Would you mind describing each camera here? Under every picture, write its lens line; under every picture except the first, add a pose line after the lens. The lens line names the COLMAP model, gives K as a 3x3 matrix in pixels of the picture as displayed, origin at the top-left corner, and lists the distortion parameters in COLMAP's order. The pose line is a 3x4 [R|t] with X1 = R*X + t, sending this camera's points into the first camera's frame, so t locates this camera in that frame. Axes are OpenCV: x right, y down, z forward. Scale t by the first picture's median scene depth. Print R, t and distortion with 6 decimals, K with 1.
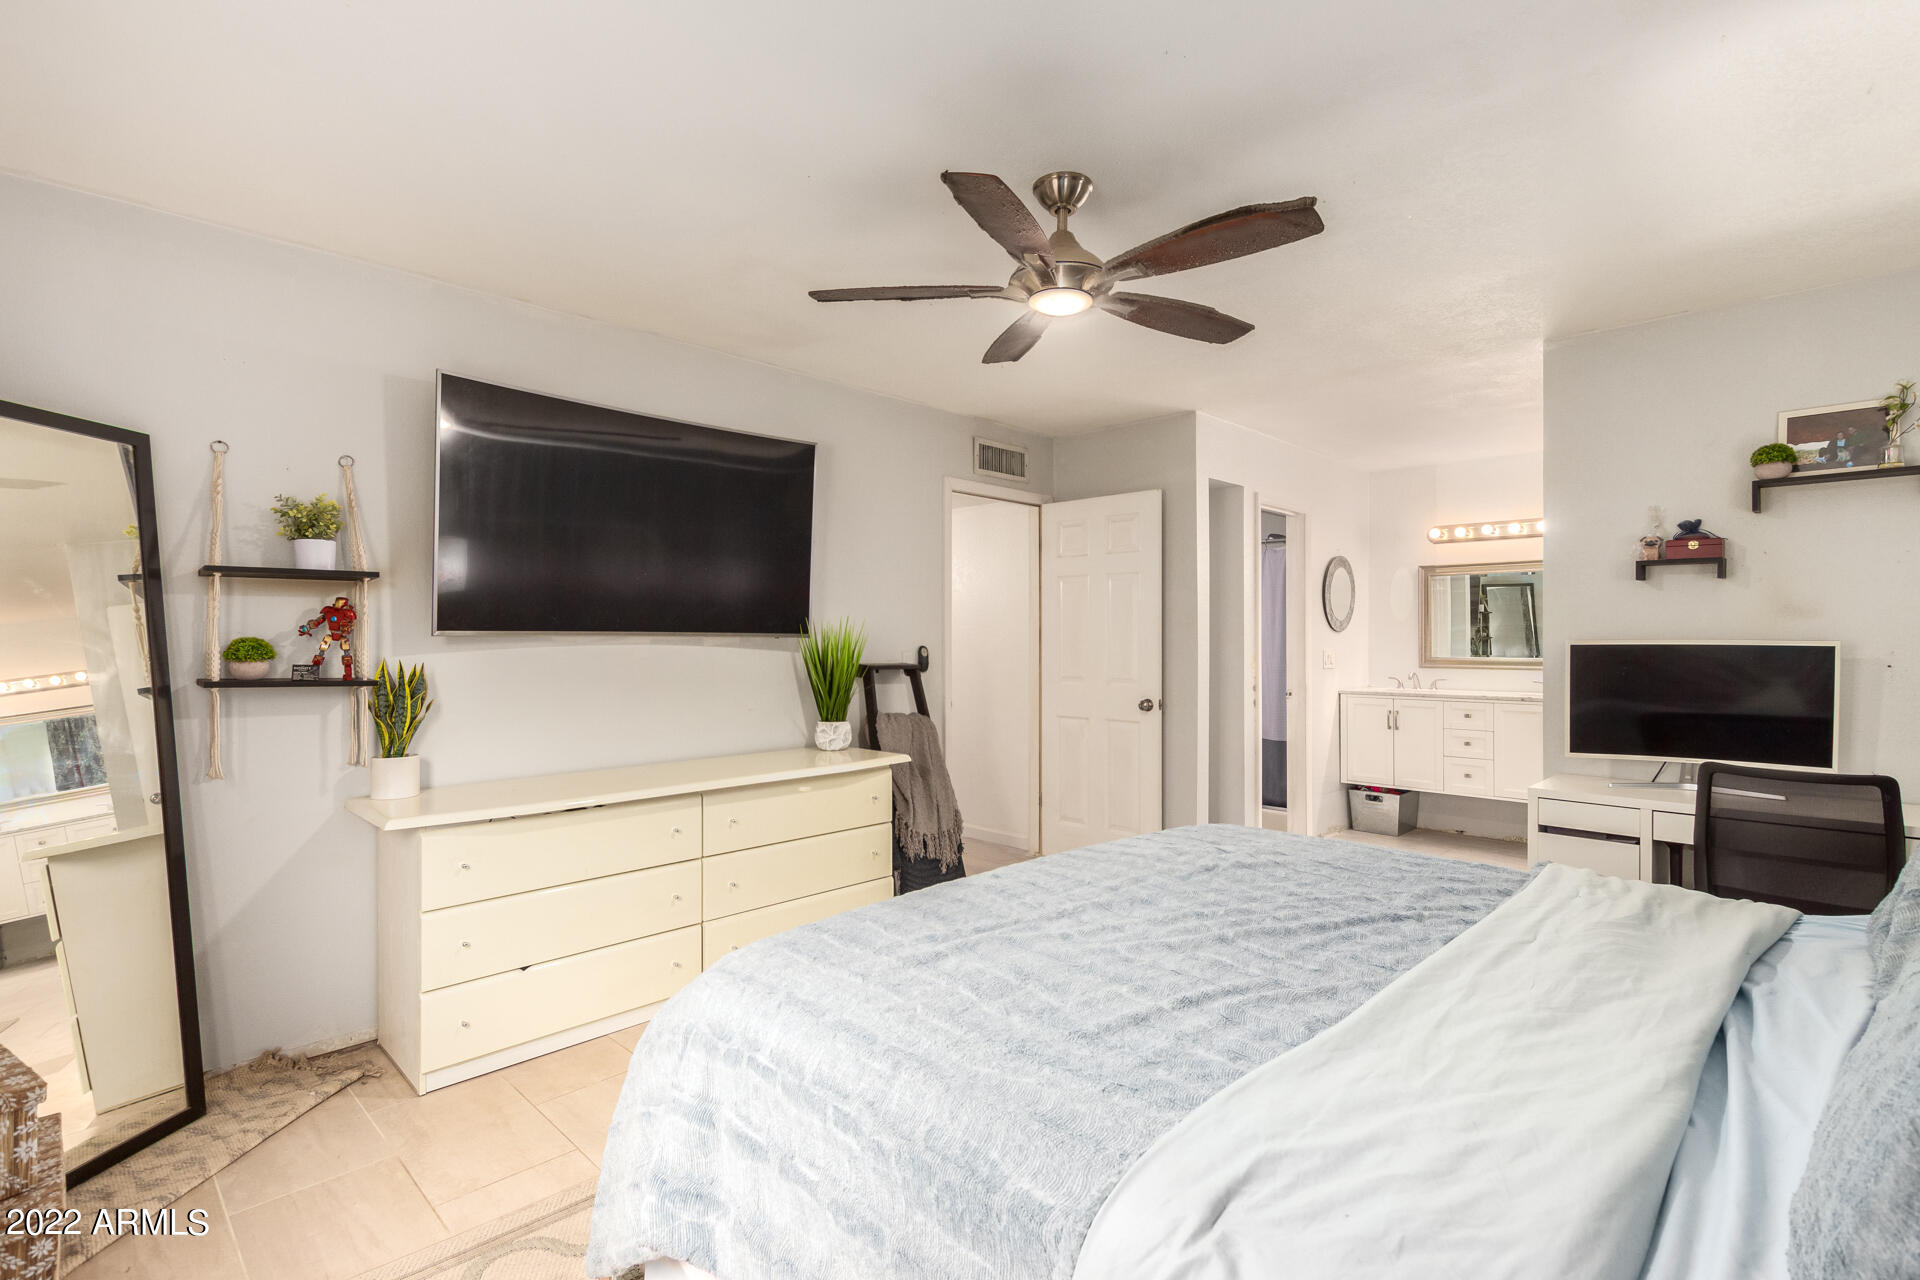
lens RADIAL K [[892.1, 0, 958.2], [0, 892.1, 640.0], [0, 0, 1]] dist [0.006178, -0.000237]
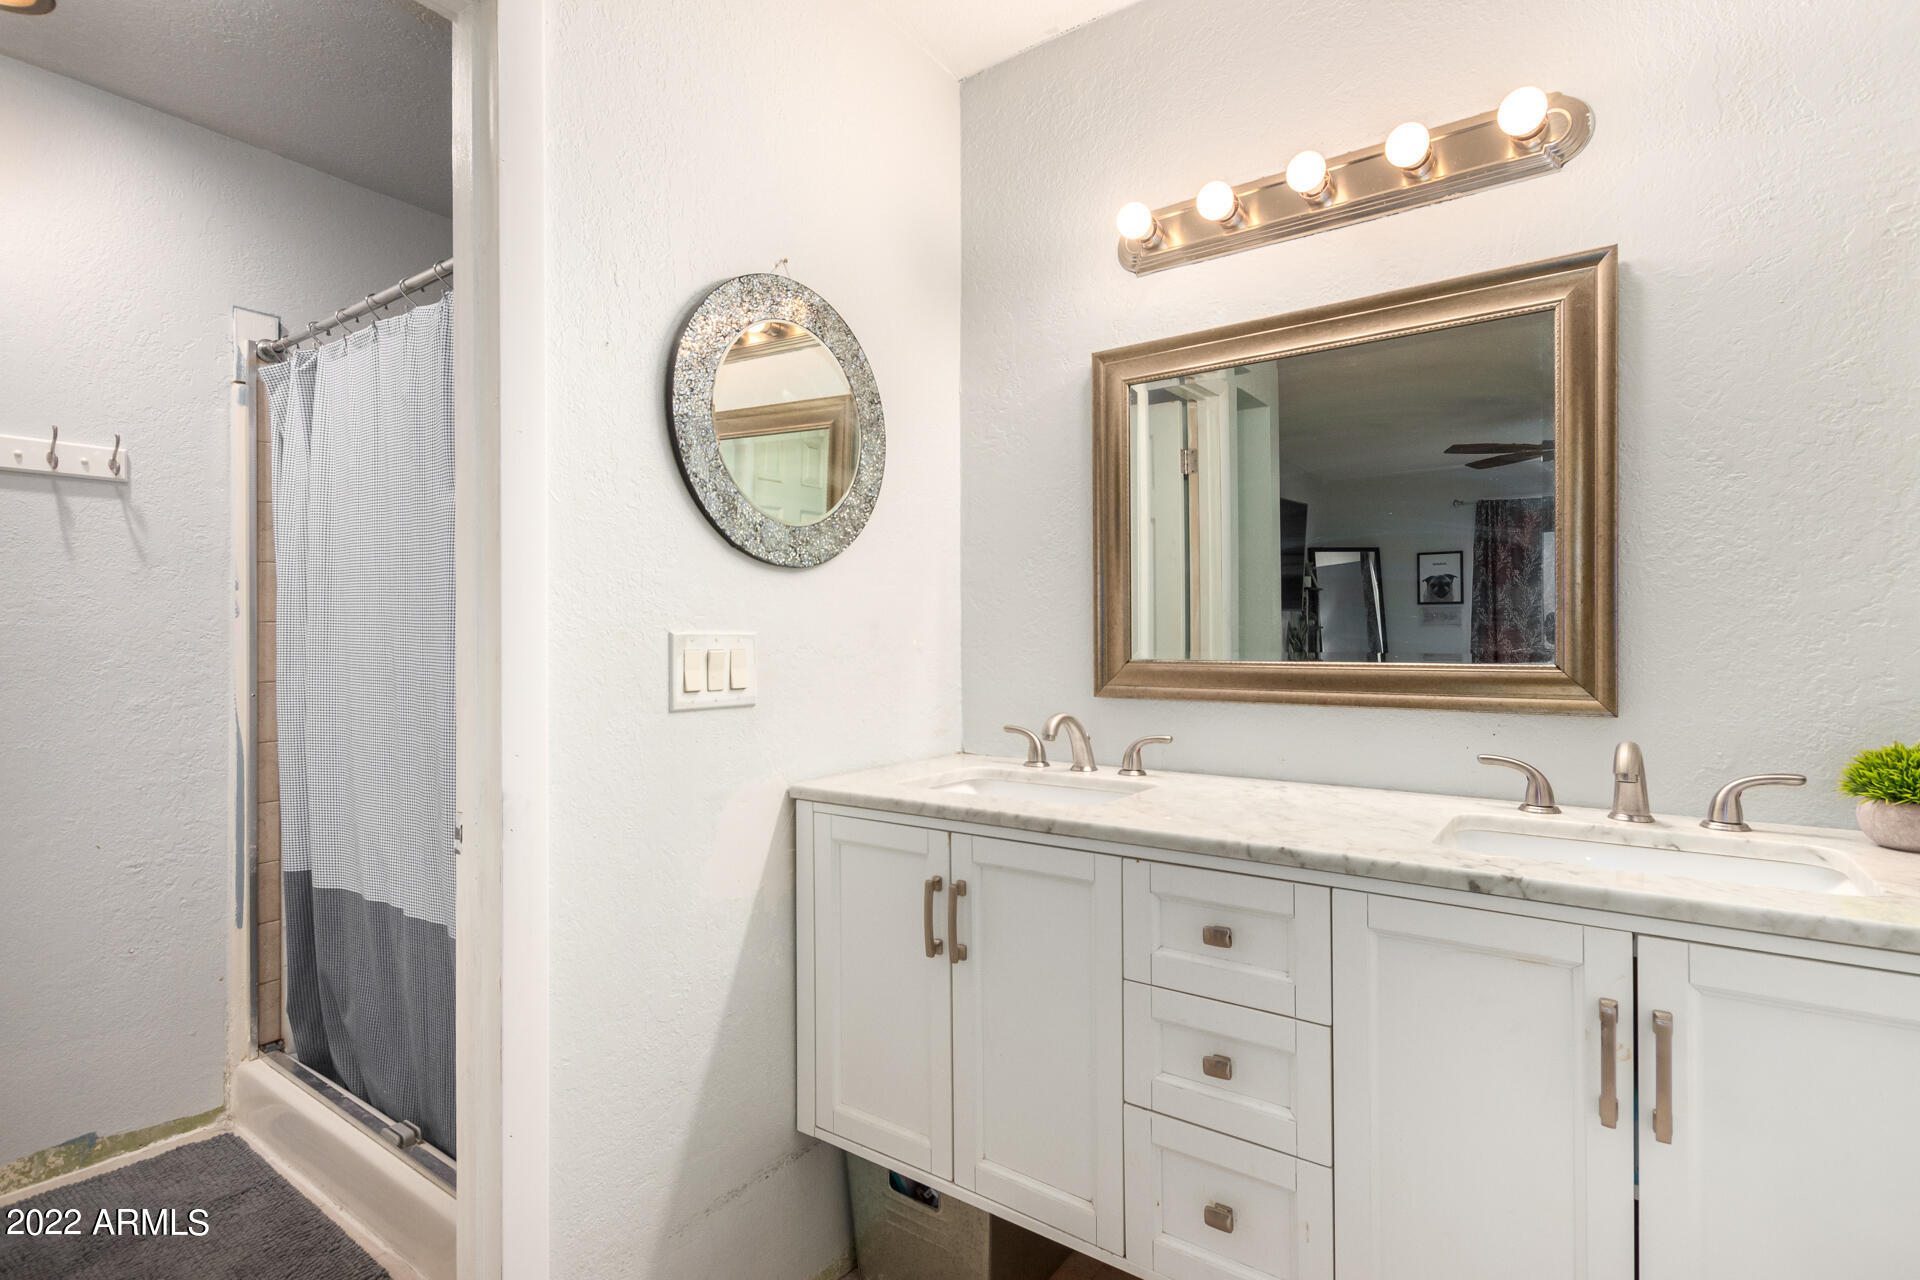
lens RADIAL K [[892.1, 0, 958.0], [0, 892.1, 634.2], [0, 0, 1]] dist [0.006178, -0.000237]
pose [[0.988641, 0.001755, 0.150288, 0.414092], [-0.000594, 0.999970, -0.007766, 0.012835], [-0.150297, 0.007588, 0.988612, 0.694048]]
